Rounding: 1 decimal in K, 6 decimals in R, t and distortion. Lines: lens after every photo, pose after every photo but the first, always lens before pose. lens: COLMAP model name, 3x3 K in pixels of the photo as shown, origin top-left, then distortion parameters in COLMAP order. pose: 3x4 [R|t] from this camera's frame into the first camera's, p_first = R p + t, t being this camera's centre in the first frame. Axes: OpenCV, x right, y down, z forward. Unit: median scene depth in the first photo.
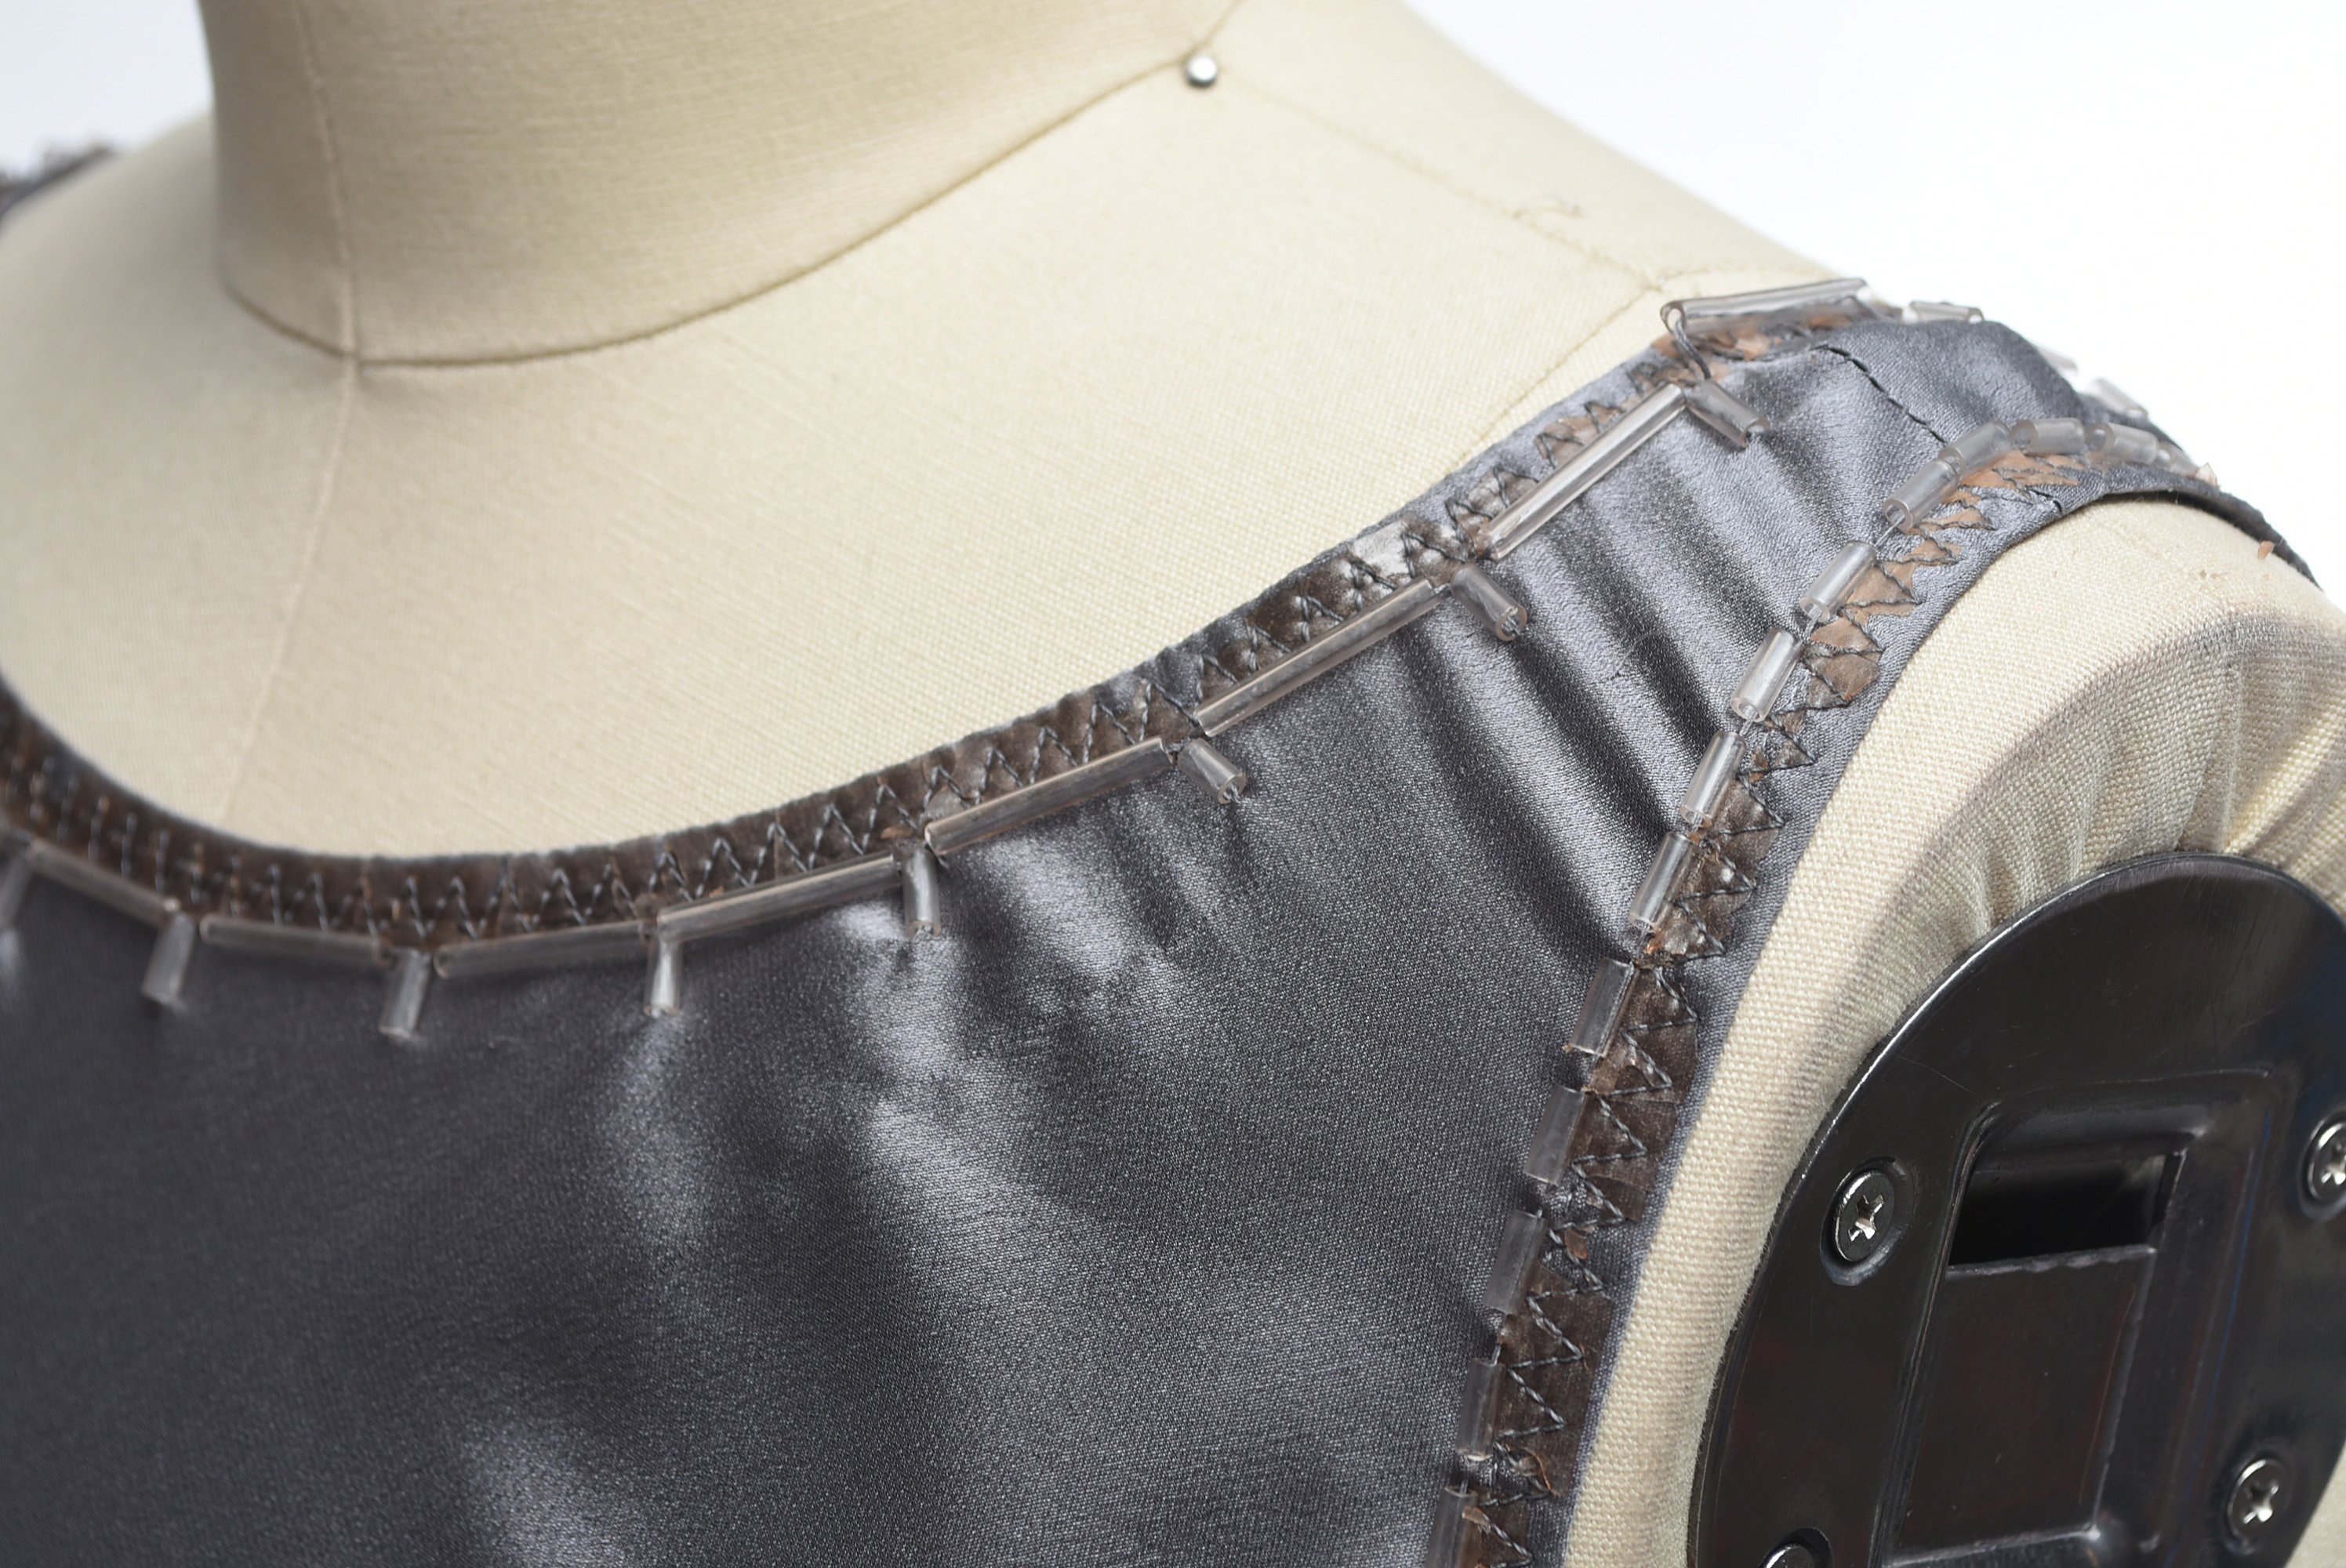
lens RADIAL K [[5436.1, 0, 1173.3], [0, 5436.1, 793.8], [0, 0, 1]] dist [-0.100049, 0.000000]
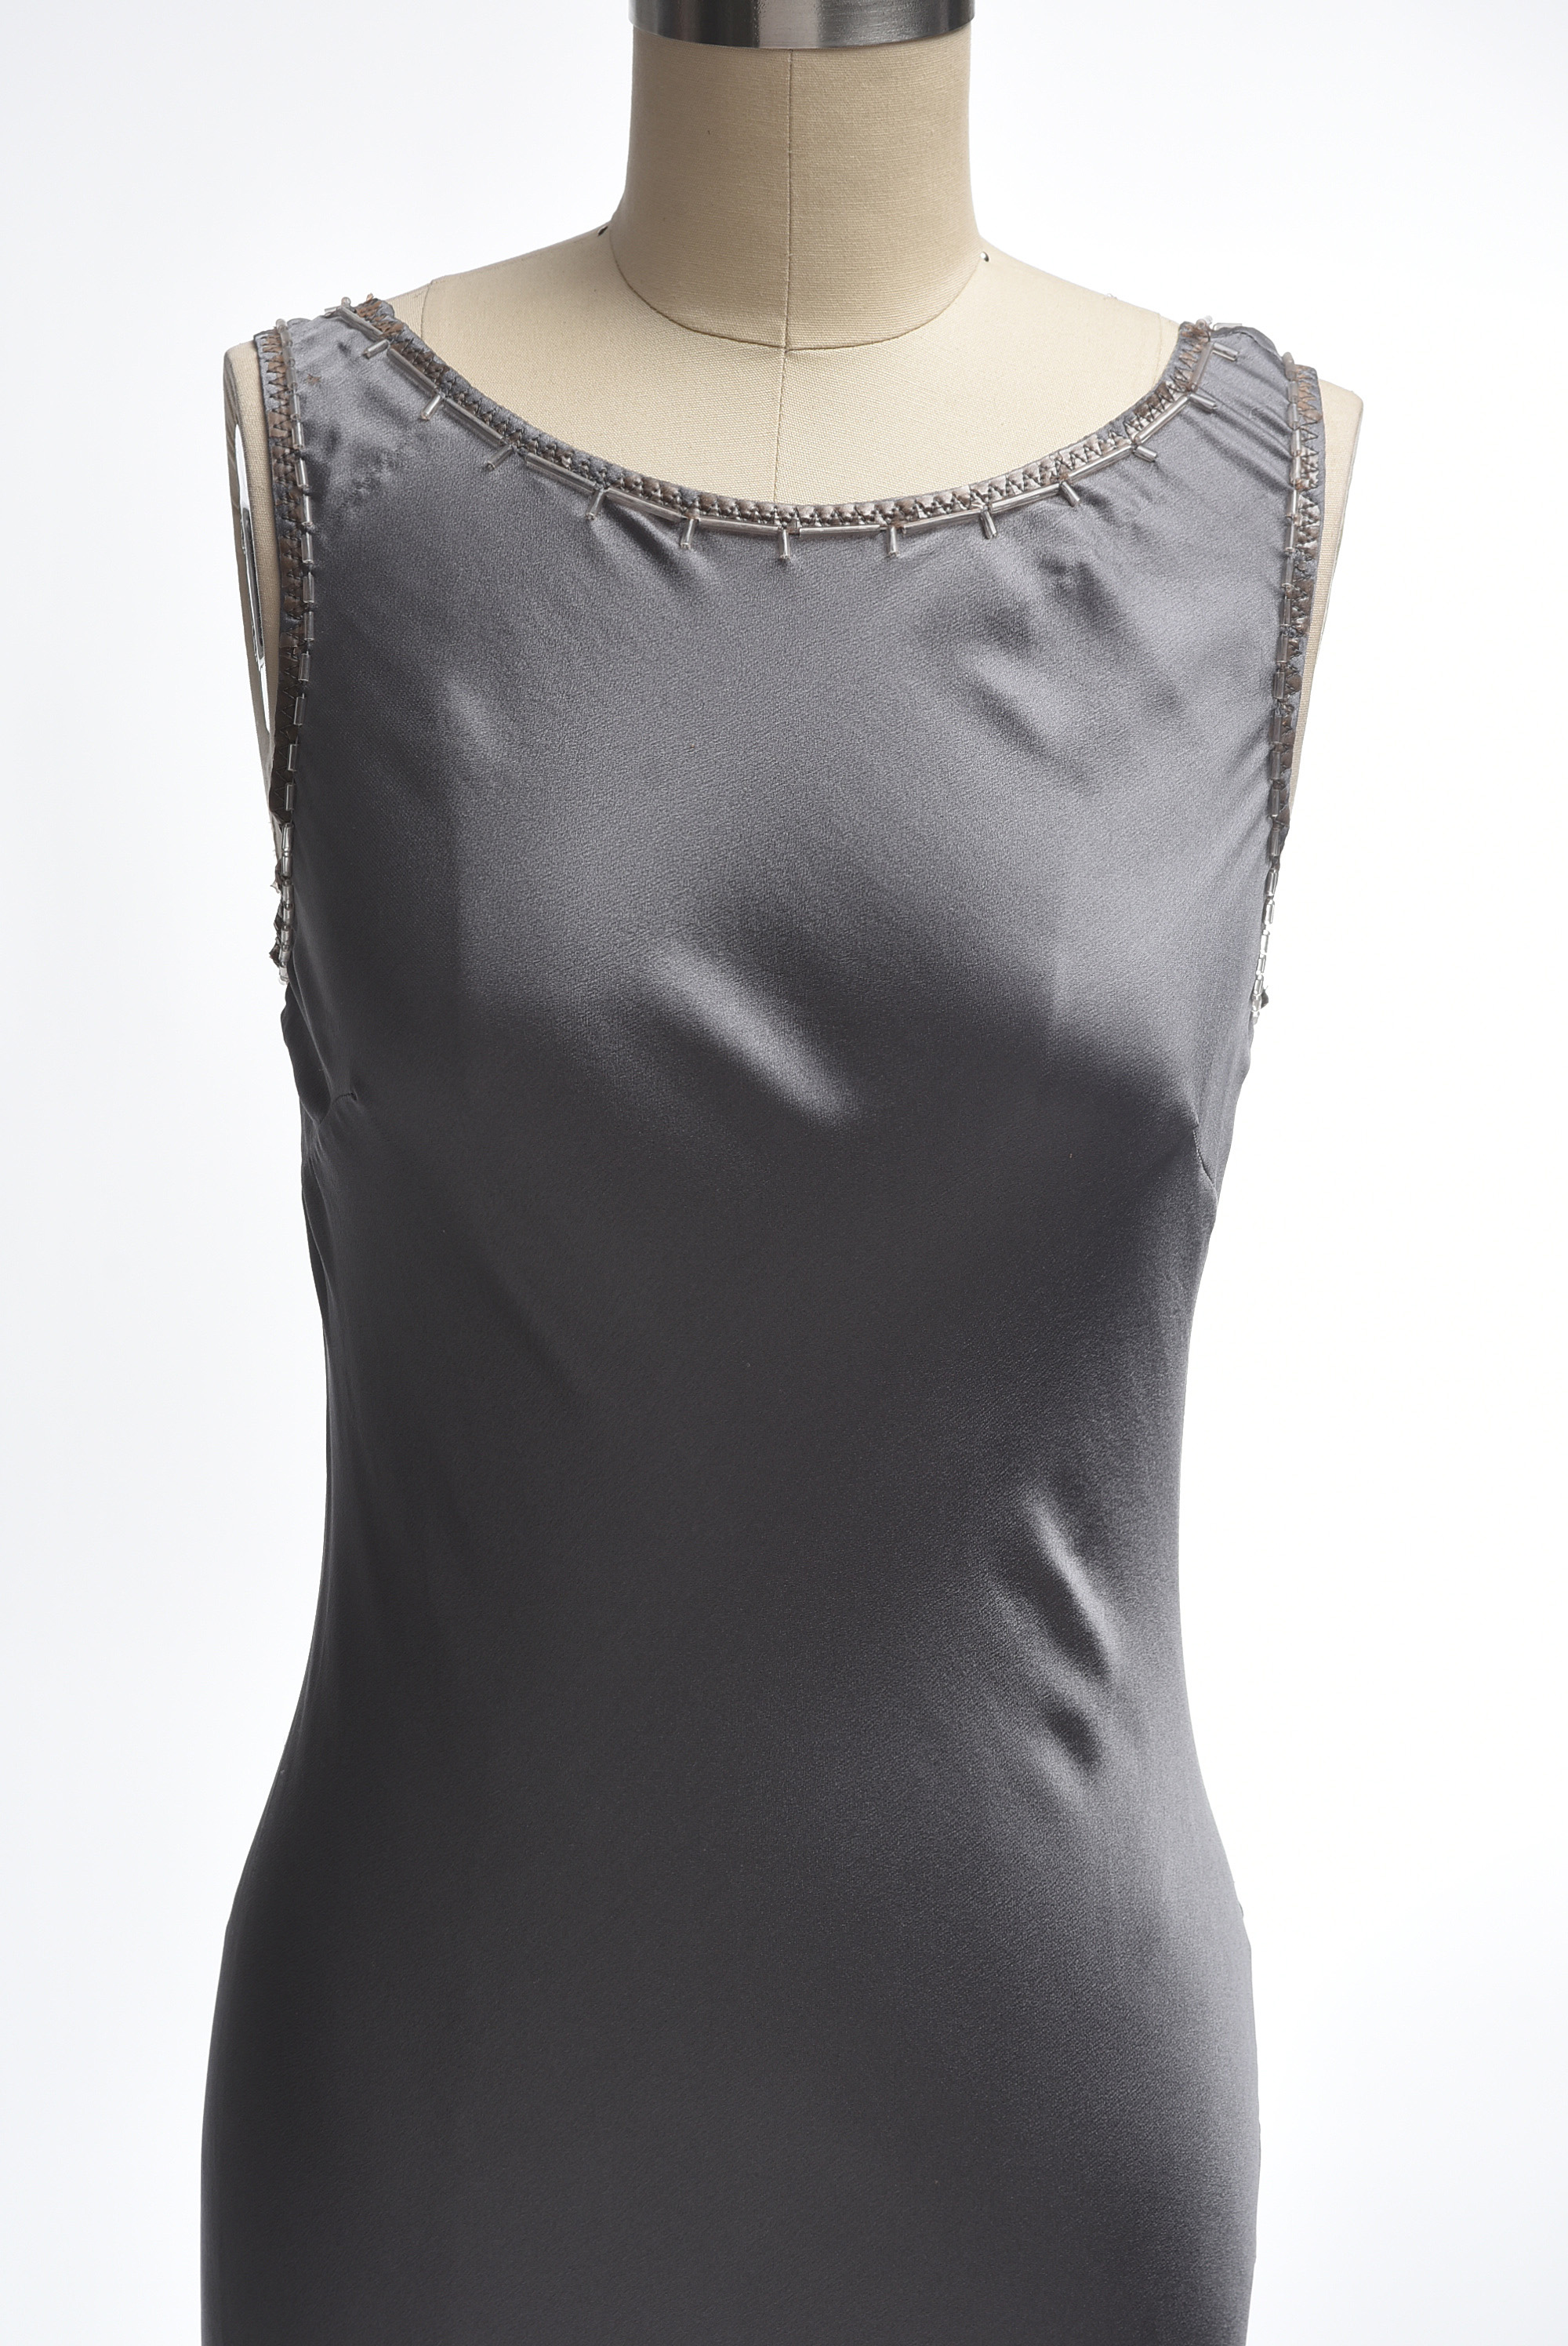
lens RADIAL K [[5436.1, 0, 768.2], [0, 5436.1, 1178.9], [0, 0, 1]] dist [-0.100049, 0.000000]
pose [[0.739325, -0.096429, 0.666409, -2.471005], [0.103507, 0.994205, 0.029028, 0.324083], [-0.665346, 0.047517, 0.745021, -1.354109]]
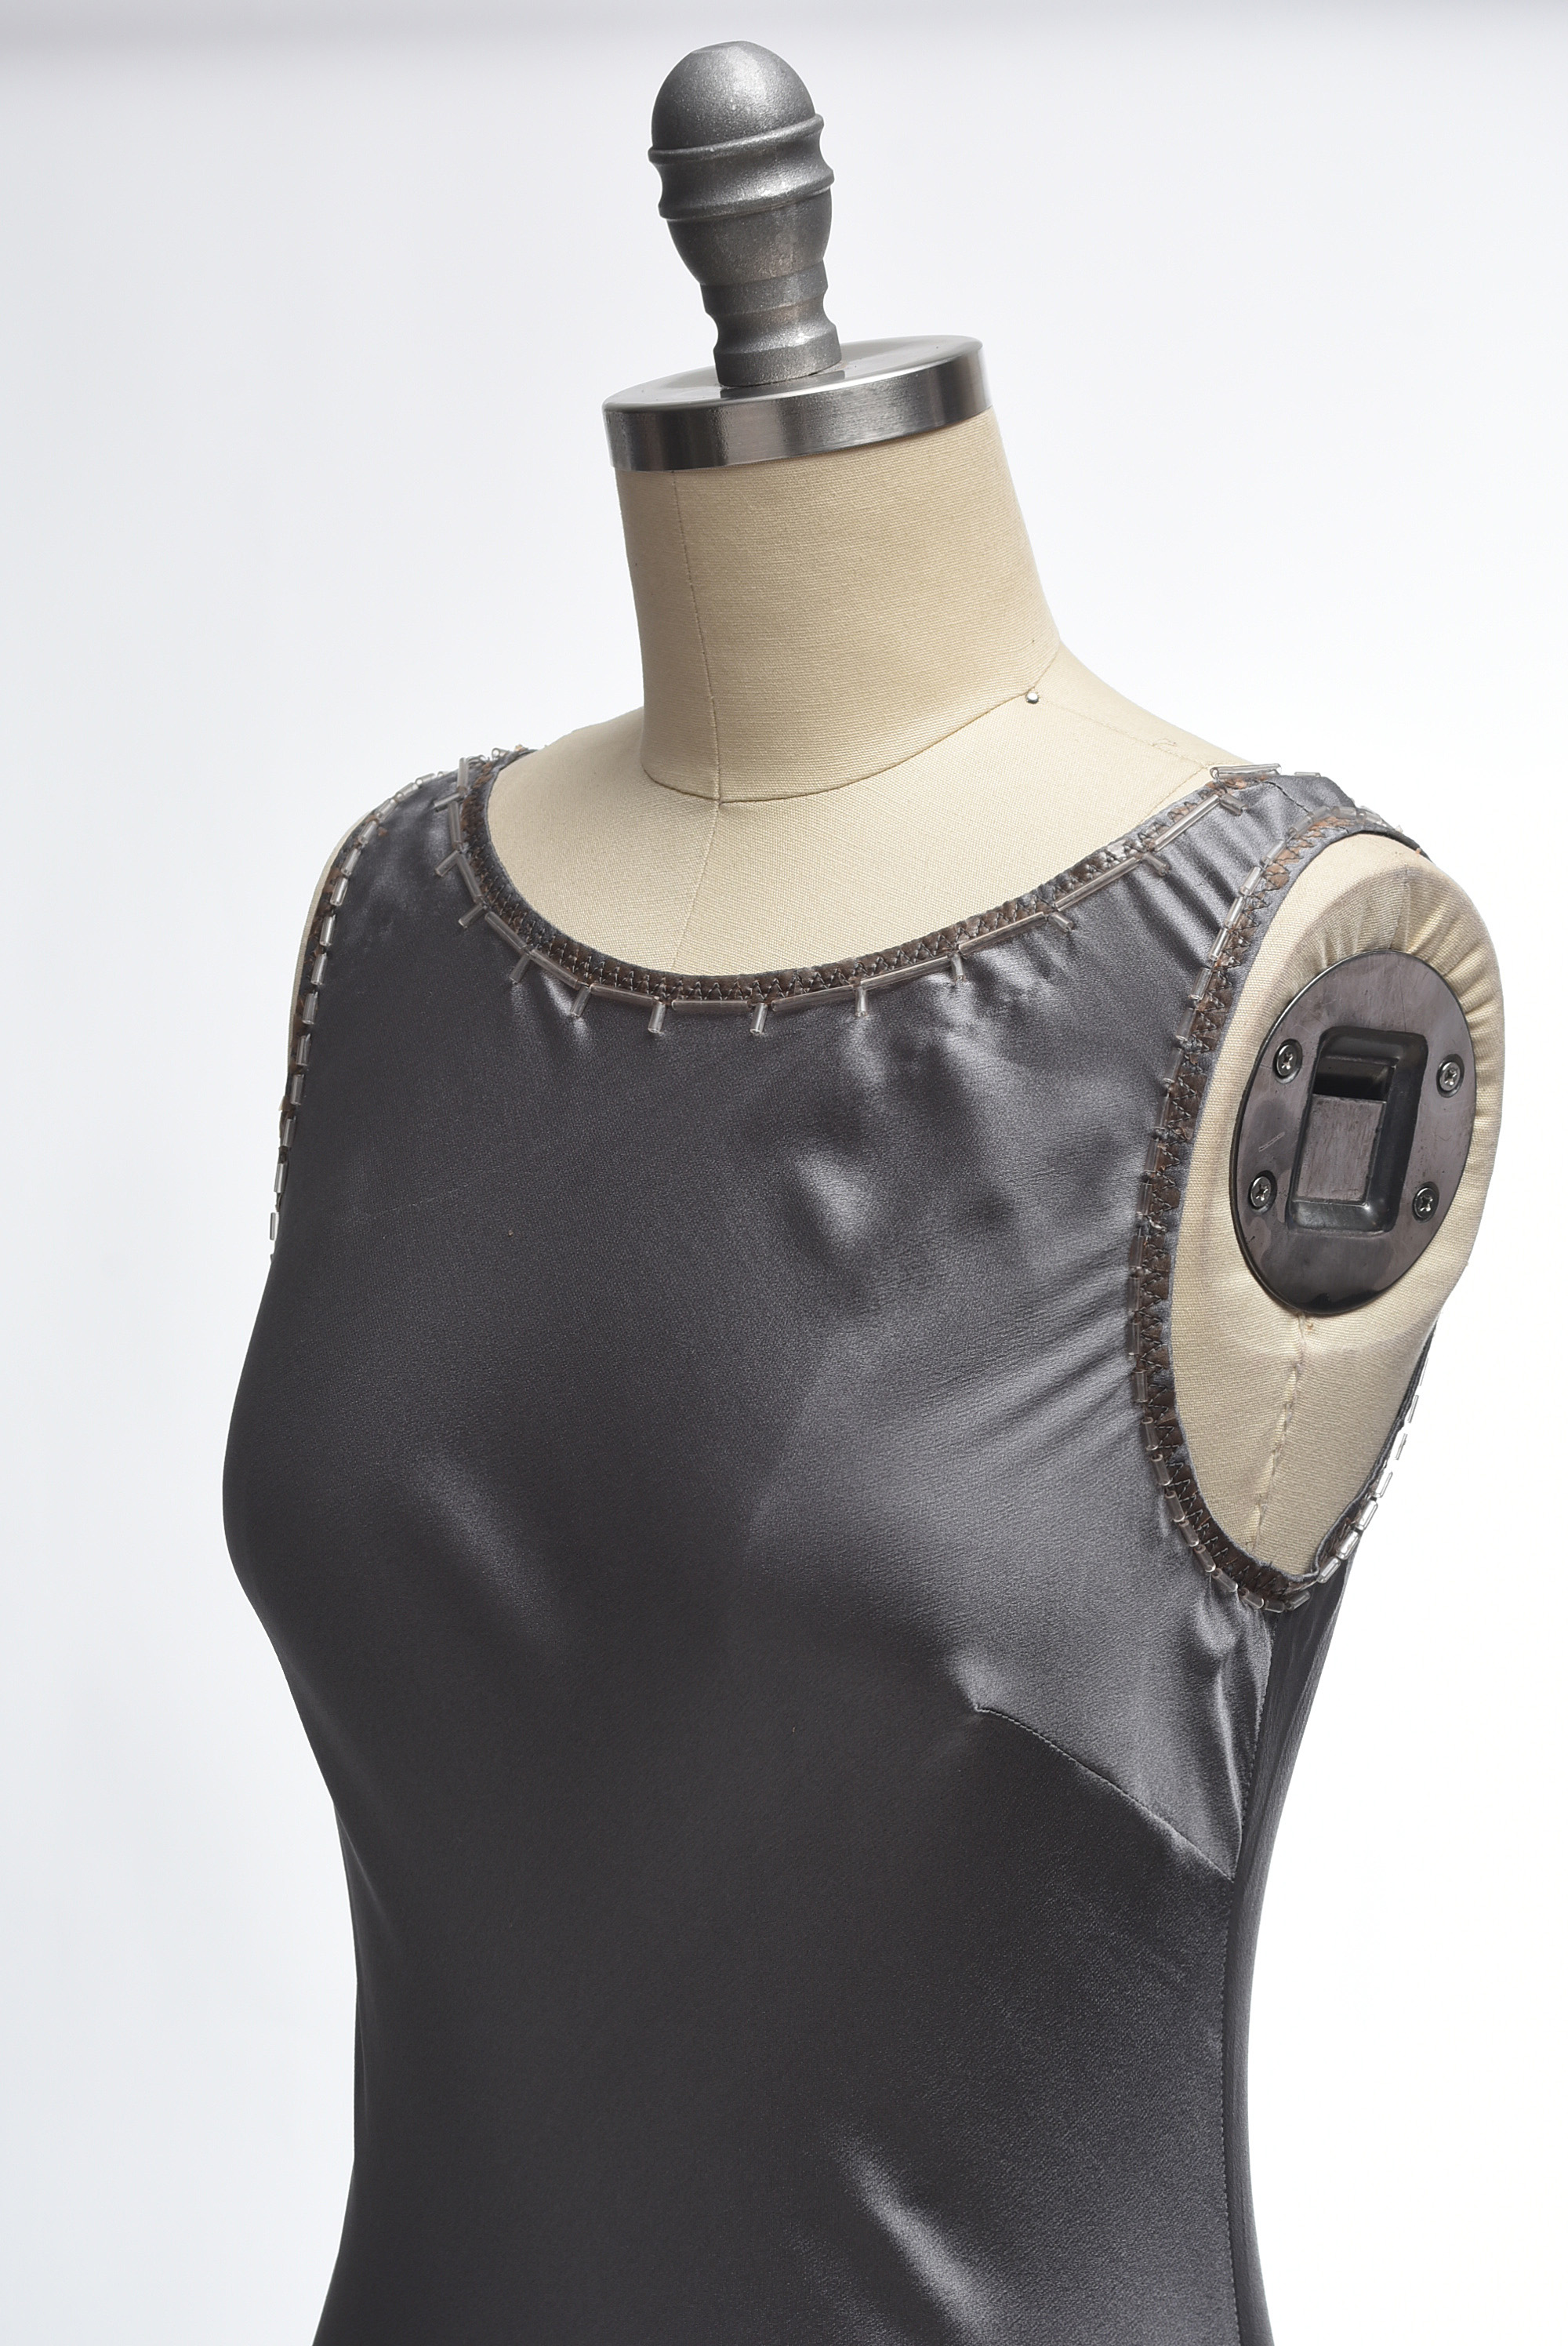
lens RADIAL K [[5436.1, 0, 785.4], [0, 5436.1, 1163.1], [0, 0, 1]] dist [-0.100049, 0.000000]
pose [[0.998313, 0.003227, 0.057976, -0.307188], [0.002623, 0.994929, -0.100544, 0.414929], [-0.058006, 0.100526, 0.993242, -1.864312]]
